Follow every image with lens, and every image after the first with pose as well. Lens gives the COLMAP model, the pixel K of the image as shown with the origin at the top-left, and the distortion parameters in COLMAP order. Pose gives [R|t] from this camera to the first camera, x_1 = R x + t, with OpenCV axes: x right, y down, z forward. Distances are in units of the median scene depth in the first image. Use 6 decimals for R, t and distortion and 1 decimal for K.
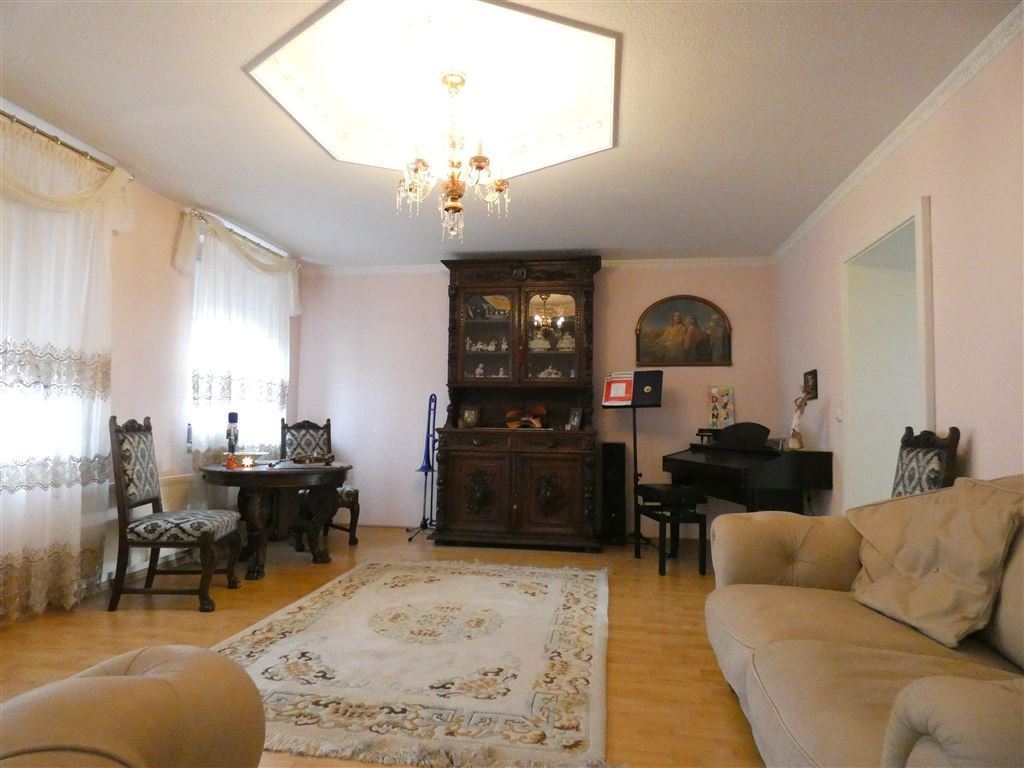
lens RADIAL K [[607.4, 0, 511.2], [0, 607.4, 379.6], [0, 0, 1]] dist [-0.008705, 0.001629]
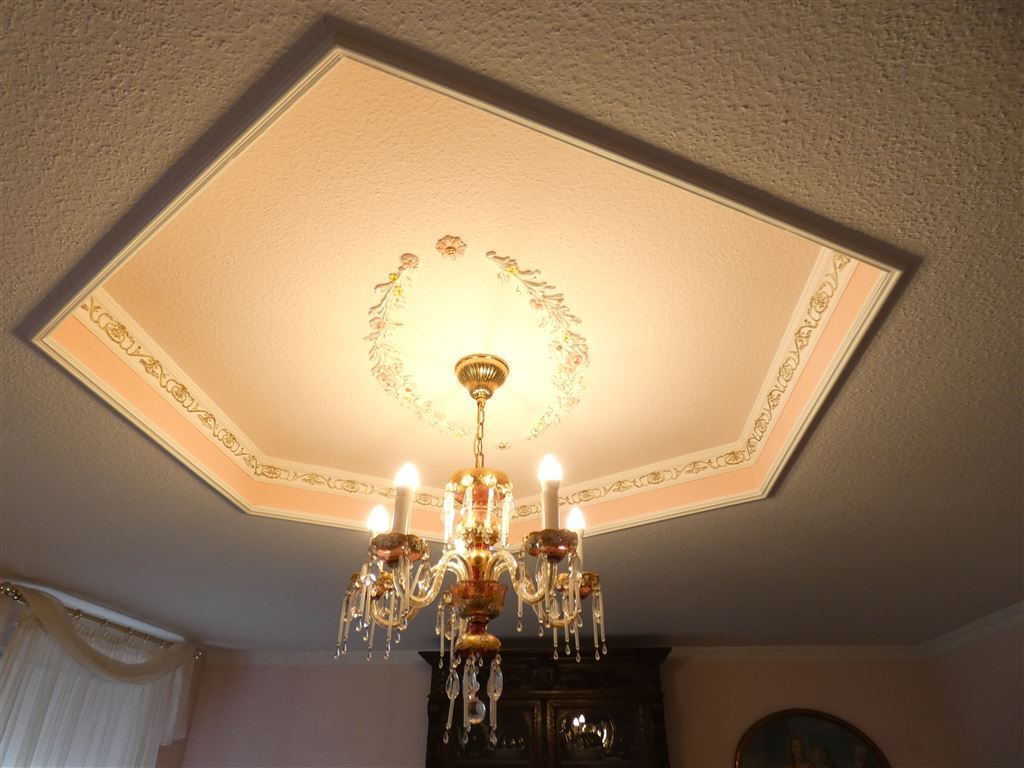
lens RADIAL K [[607.4, 0, 508.0], [0, 607.4, 384.0], [0, 0, 1]] dist [-0.008705, 0.001629]
pose [[0.999337, 0.016122, 0.032633, -0.052289], [0.002087, 0.869697, -0.493581, -0.136723], [-0.036338, 0.493322, 0.869087, 0.325564]]
